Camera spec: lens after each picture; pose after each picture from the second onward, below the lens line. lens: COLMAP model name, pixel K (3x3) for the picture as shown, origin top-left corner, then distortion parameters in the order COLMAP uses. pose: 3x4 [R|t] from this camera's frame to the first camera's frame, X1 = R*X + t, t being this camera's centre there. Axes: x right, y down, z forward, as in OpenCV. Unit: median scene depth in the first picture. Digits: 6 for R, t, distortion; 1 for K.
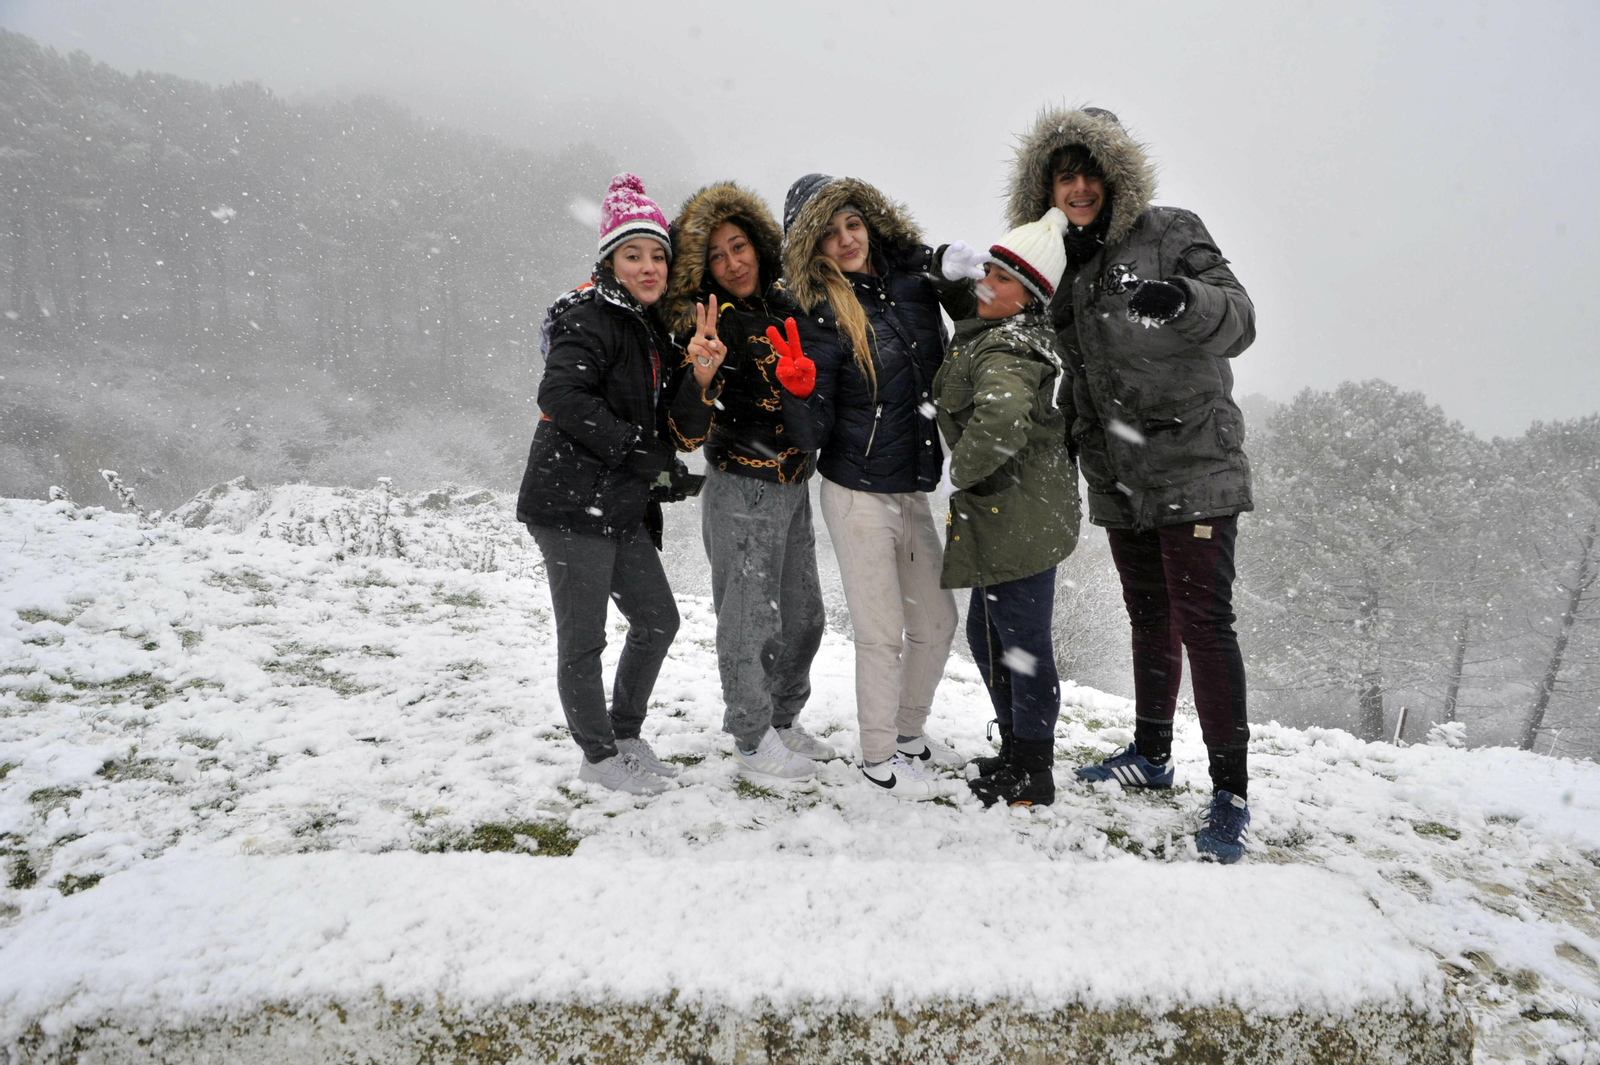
lens RADIAL K [[1105.1, 0, 811.2], [0, 1105.1, 543.2], [0, 0, 1]] dist [-0.091131, 0.063515]
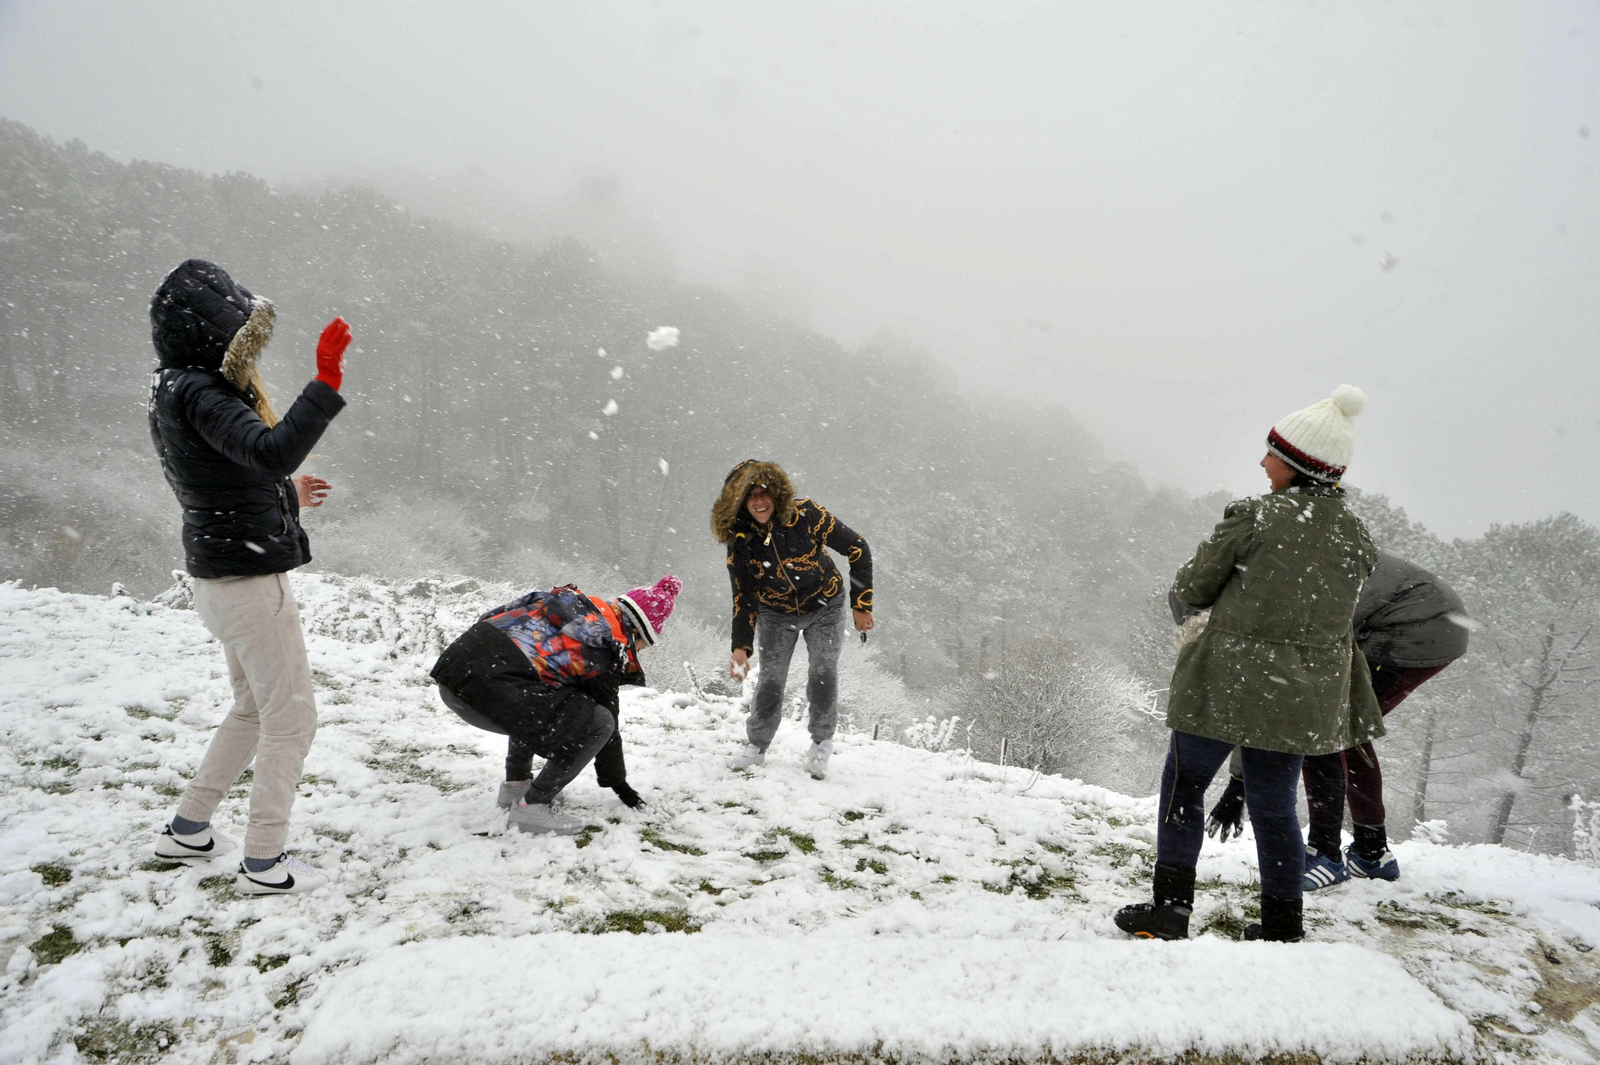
lens RADIAL K [[1105.1, 0, 811.2], [0, 1105.1, 543.2], [0, 0, 1]] dist [-0.091131, 0.063515]
pose [[0.999520, 0.013754, 0.027744, -0.123249], [-0.011468, 0.996653, -0.080946, -0.030713], [-0.028764, 0.080589, 0.996332, -0.148907]]
